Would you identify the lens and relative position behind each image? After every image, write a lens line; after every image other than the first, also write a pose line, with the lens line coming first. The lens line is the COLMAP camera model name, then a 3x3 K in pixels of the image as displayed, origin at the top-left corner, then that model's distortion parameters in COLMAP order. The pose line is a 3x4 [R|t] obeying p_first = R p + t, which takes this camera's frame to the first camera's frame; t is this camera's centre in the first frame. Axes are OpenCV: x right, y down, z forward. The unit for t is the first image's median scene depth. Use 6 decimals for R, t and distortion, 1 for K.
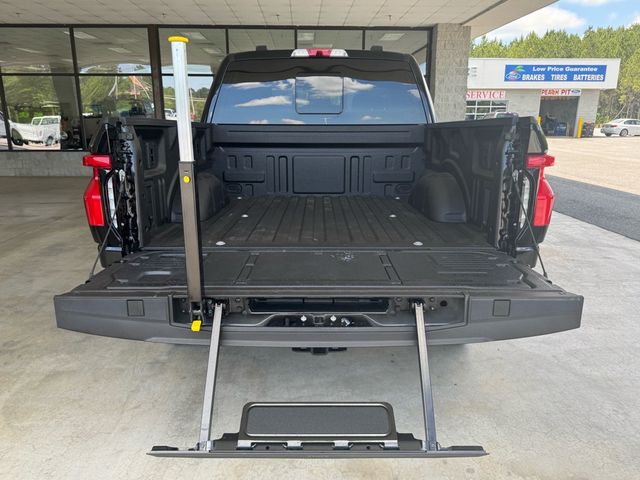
lens RADIAL K [[469.4, 0, 315.4], [0, 469.4, 243.5], [0, 0, 1]] dist [0.038315, -0.048843]
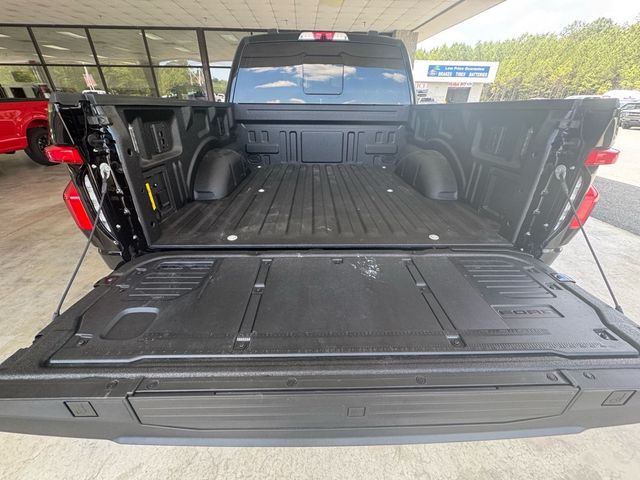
lens RADIAL K [[254.3, 0, 316.8], [0, 254.3, 238.0], [0, 0, 1]] dist [-0.012460, 0.002379]
pose [[0.999735, -0.003395, 0.022784, -0.023353], [-0.002114, 0.971385, 0.237499, -0.073234], [-0.022938, -0.237484, 0.971121, 0.286563]]
